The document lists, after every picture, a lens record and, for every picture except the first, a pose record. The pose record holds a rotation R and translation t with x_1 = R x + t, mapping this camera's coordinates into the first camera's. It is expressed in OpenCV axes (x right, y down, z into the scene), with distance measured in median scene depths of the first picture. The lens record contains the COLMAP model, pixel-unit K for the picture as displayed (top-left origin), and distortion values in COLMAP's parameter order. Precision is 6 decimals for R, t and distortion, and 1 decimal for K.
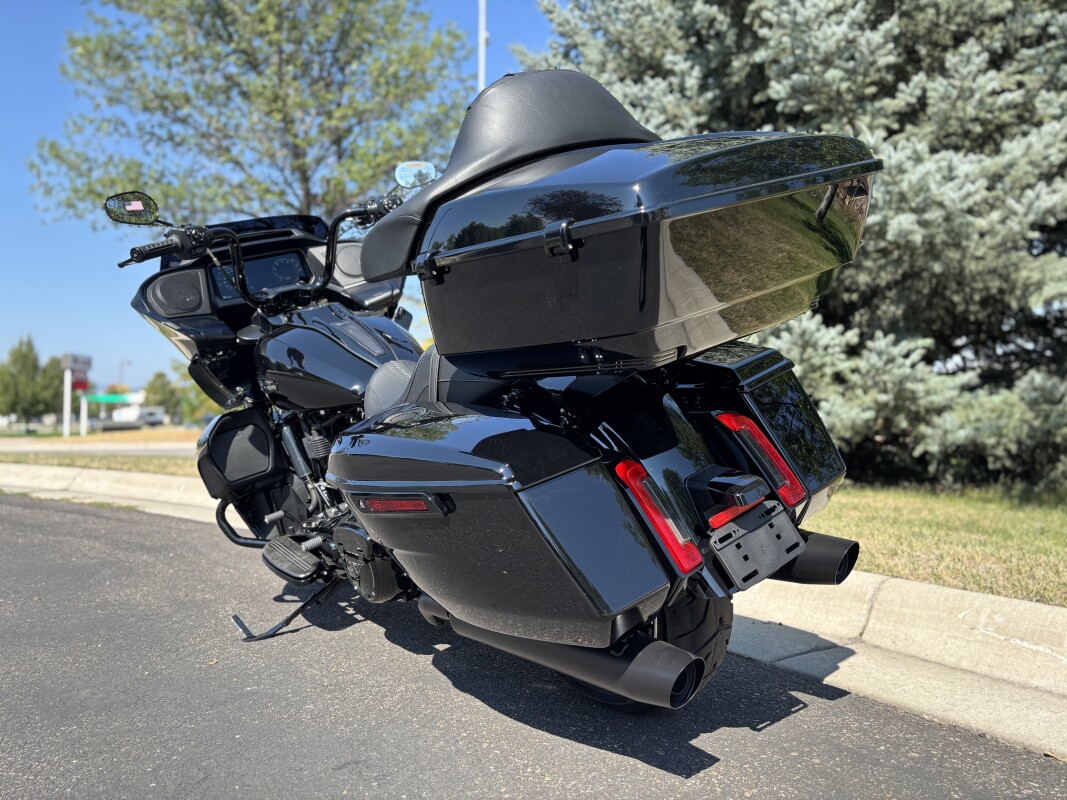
lens RADIAL K [[804.7, 0, 533.9], [0, 804.7, 402.1], [0, 0, 1]] dist [0.040451, -0.044913]
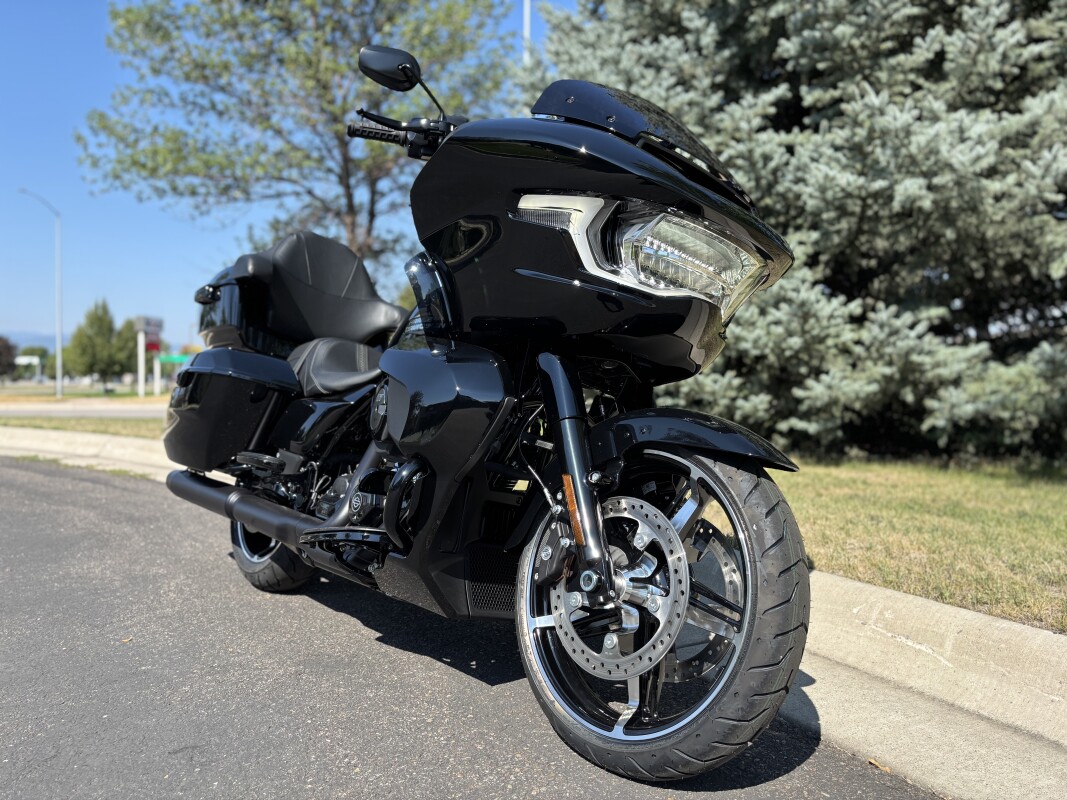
lens RADIAL K [[804.7, 0, 526.6], [0, 804.7, 404.0], [0, 0, 1]] dist [0.040451, -0.044913]
pose [[0.997041, 0.002577, -0.076833, 0.073653], [0.001328, 0.998711, 0.050733, -0.014656], [0.076865, -0.050685, 0.995752, -0.001605]]
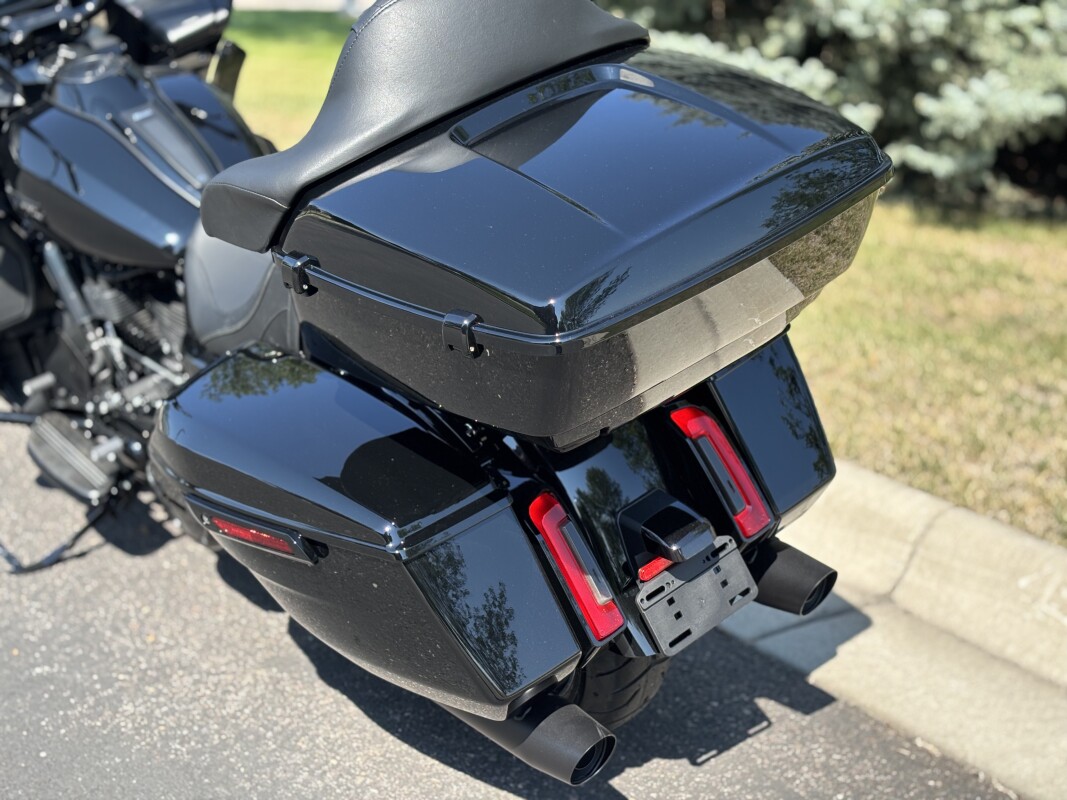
lens RADIAL K [[1596.5, 0, 538.7], [0, 1596.5, 395.6], [0, 0, 1]] dist [0.076015, 0.000000]
pose [[0.997813, 0.037678, 0.054310, 0.004453], [-0.052409, 0.951656, 0.302661, -0.112206], [-0.040280, -0.304845, 0.951550, -0.107924]]
